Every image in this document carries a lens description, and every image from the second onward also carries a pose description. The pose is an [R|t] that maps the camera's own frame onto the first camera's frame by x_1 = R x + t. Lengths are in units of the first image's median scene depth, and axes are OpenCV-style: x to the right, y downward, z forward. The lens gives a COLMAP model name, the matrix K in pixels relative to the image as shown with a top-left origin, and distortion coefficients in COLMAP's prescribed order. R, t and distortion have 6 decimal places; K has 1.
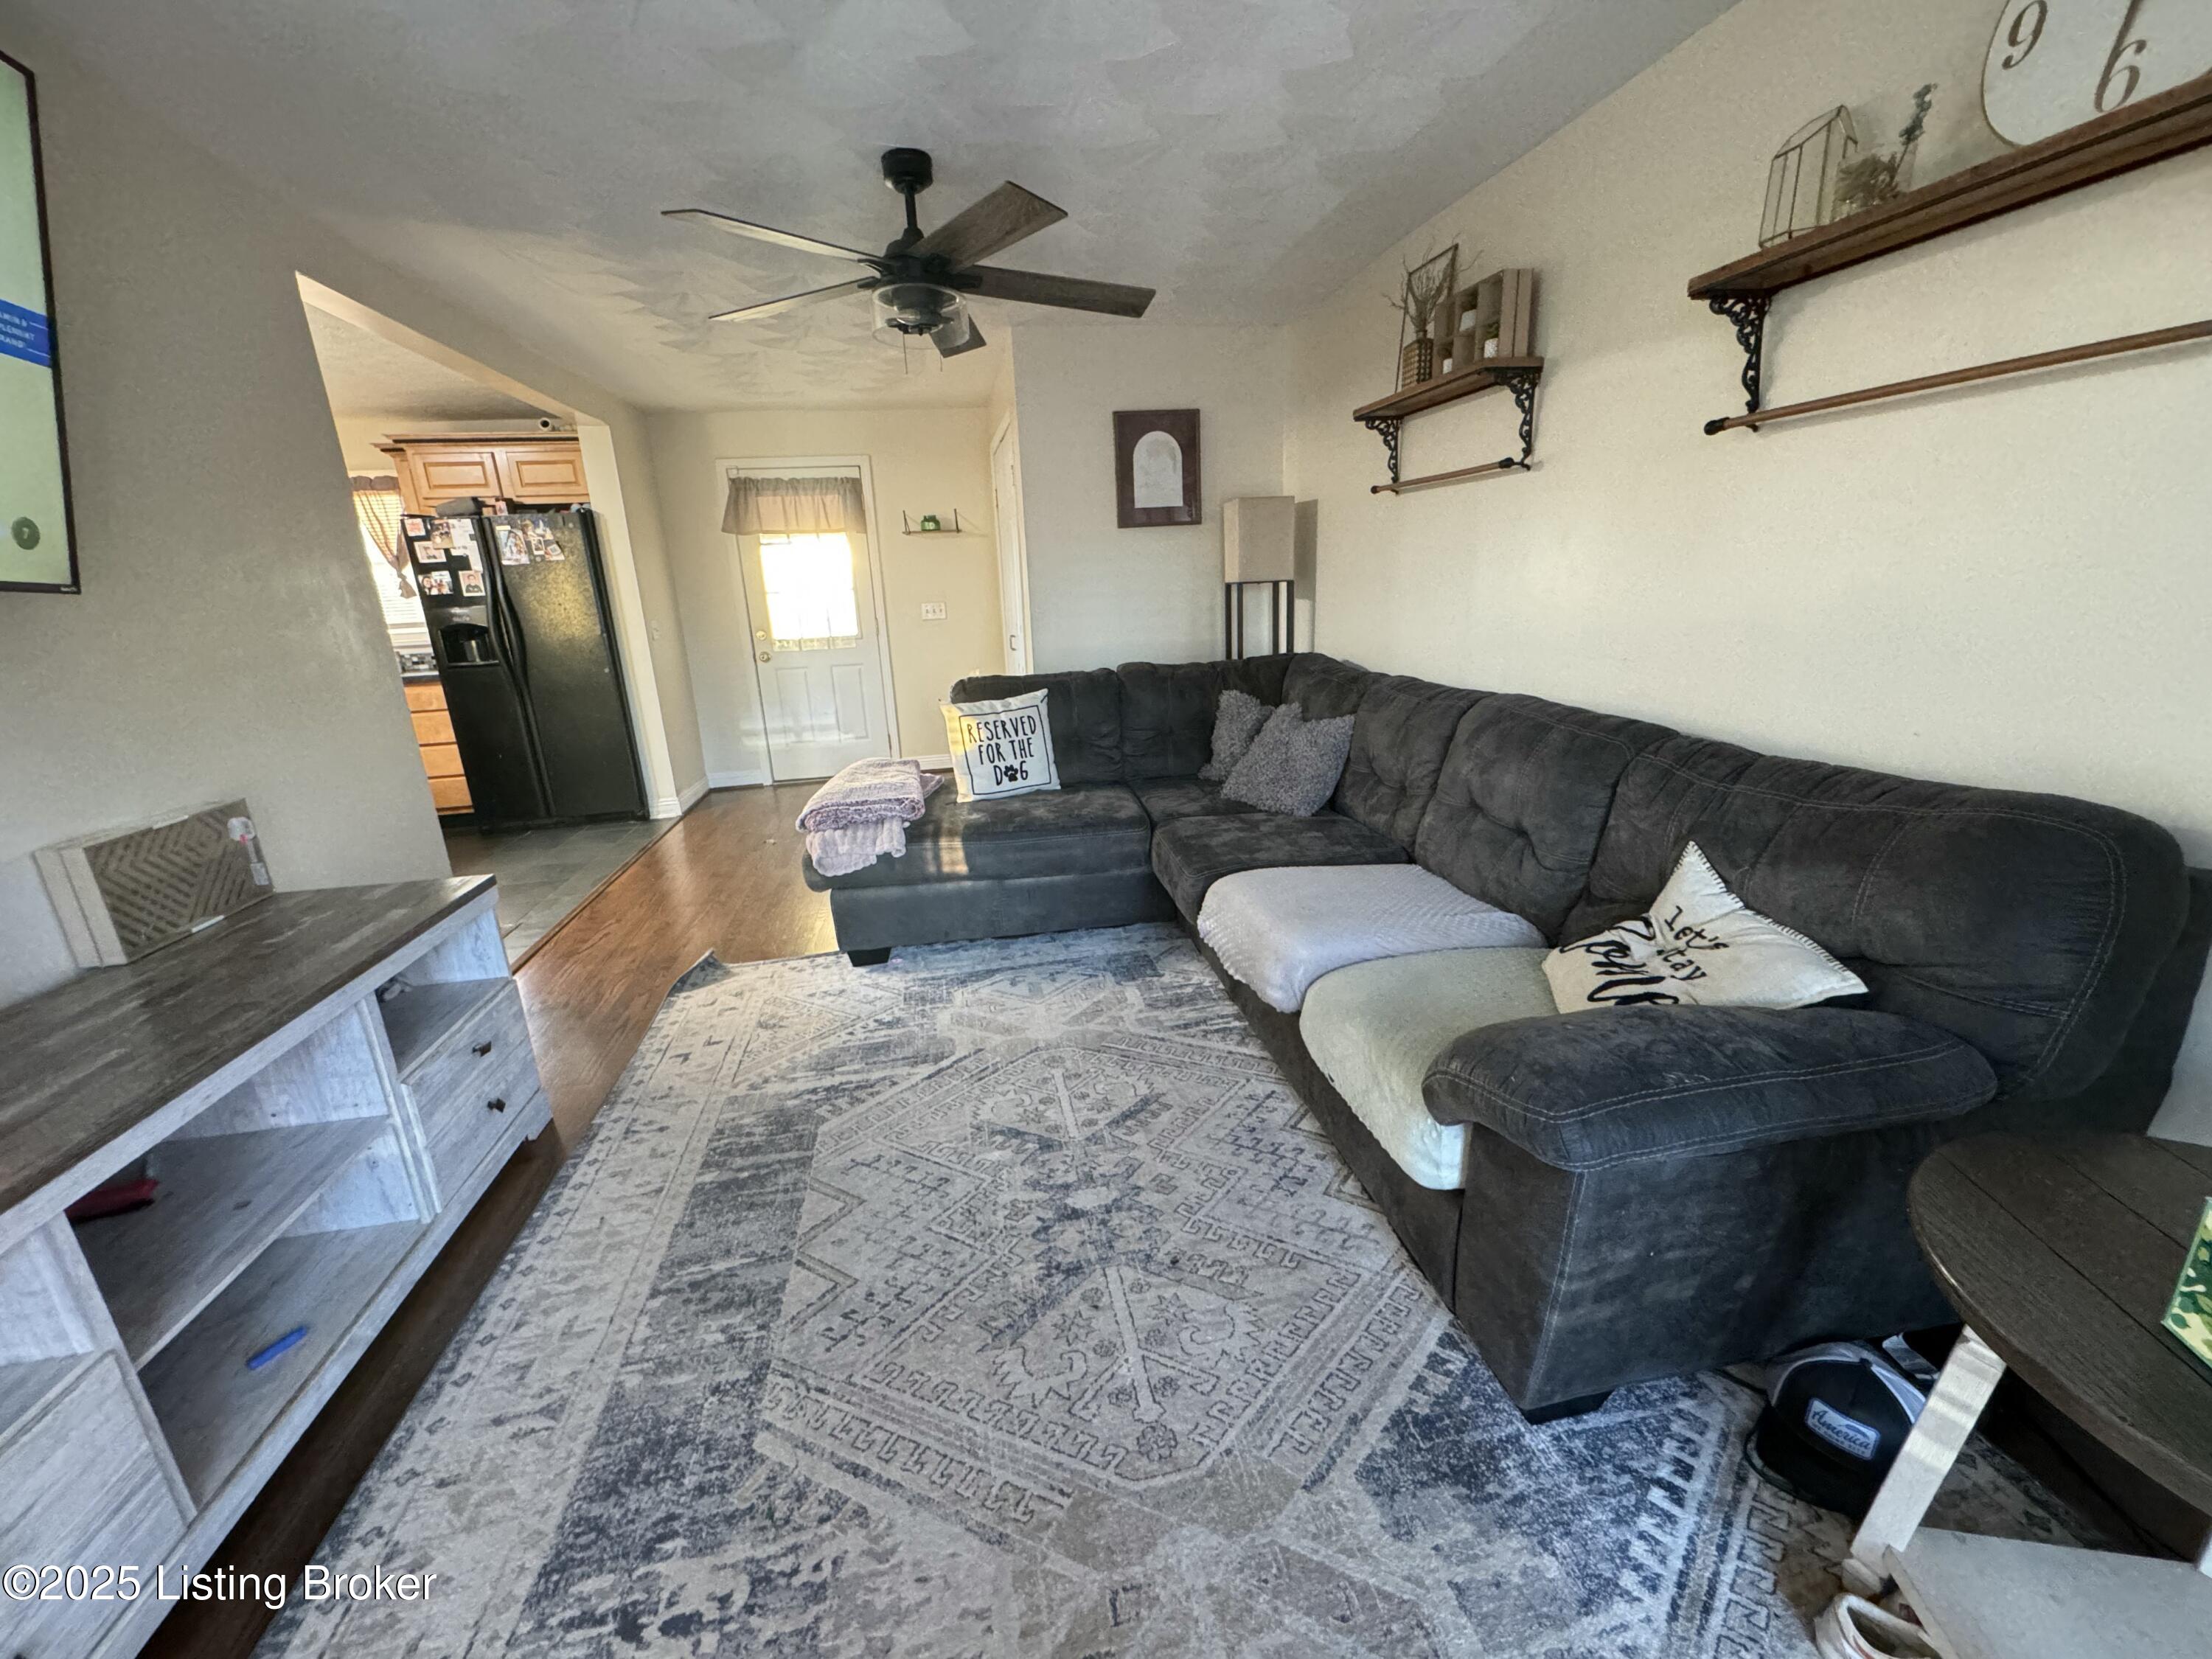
lens RADIAL K [[880.3, 0, 1110.4], [0, 880.3, 834.7], [0, 0, 1]] dist [-0.004253, 0.000665]
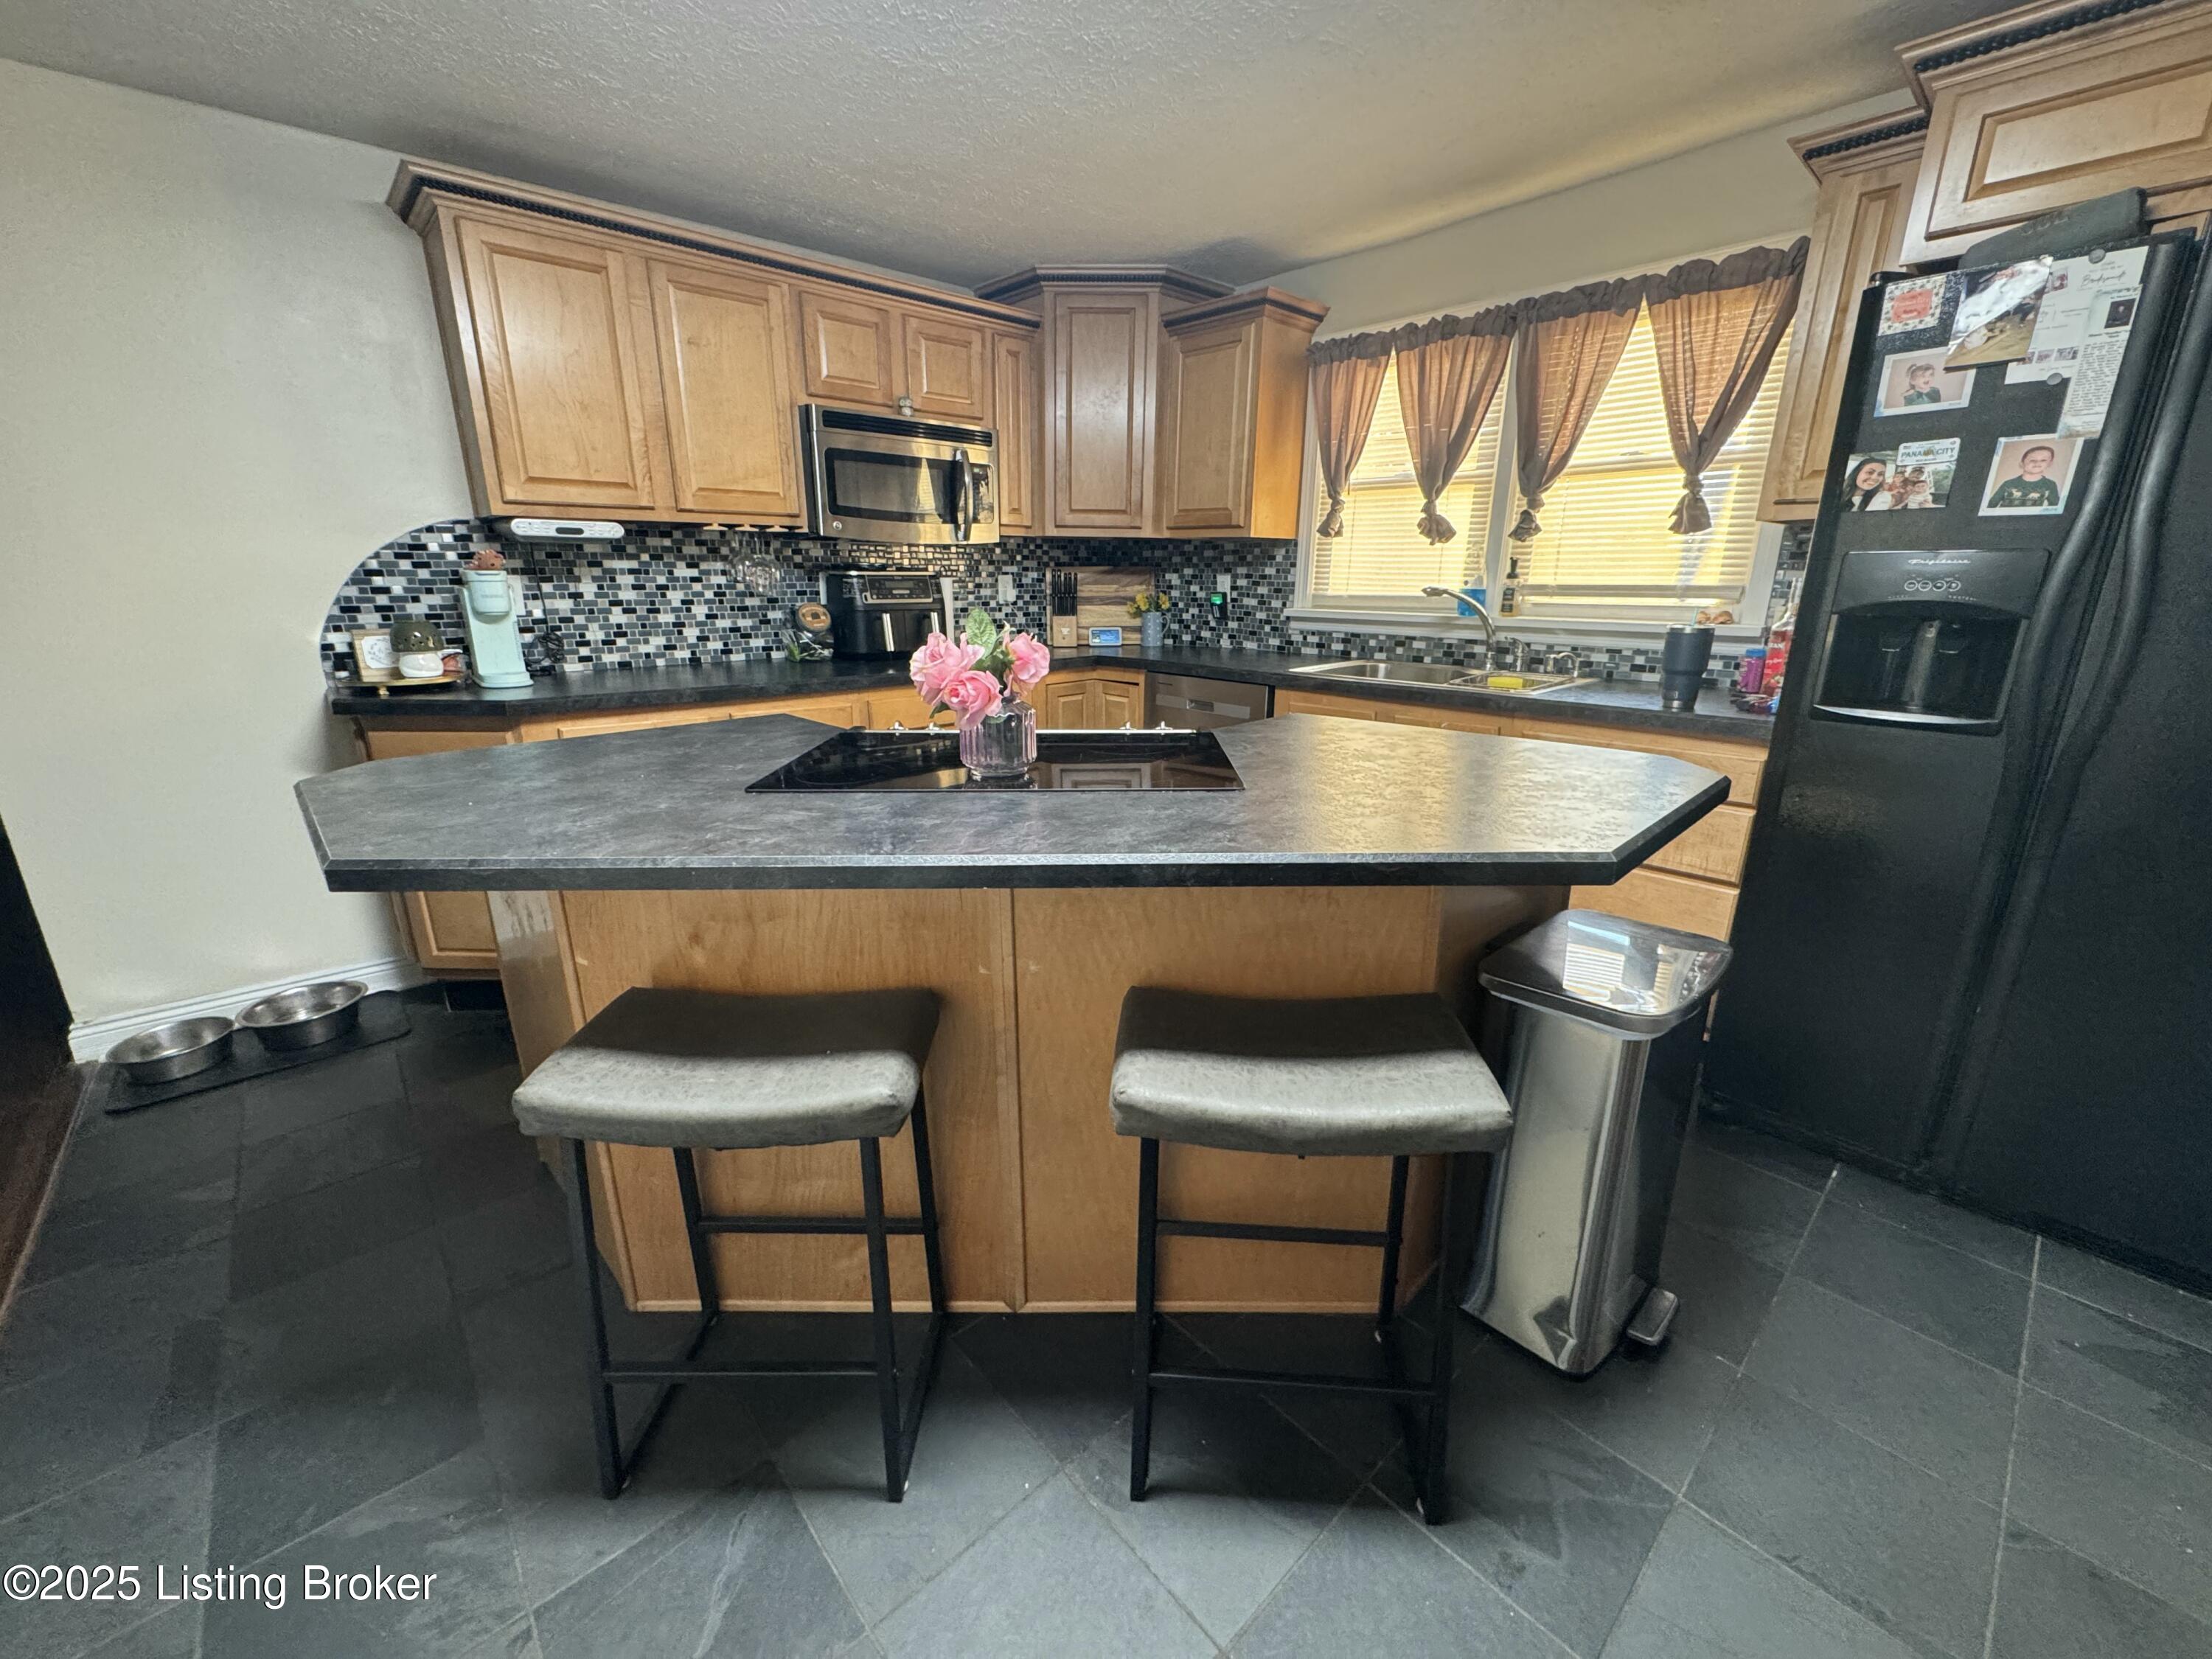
lens RADIAL K [[880.3, 0, 1105.4], [0, 880.3, 824.6], [0, 0, 1]] dist [-0.004253, 0.000665]
pose [[0.522976, 0.275535, -0.806583, -0.986268], [-0.256304, 0.953348, 0.159488, -0.212603], [0.812899, 0.123322, 0.569199, 0.914748]]
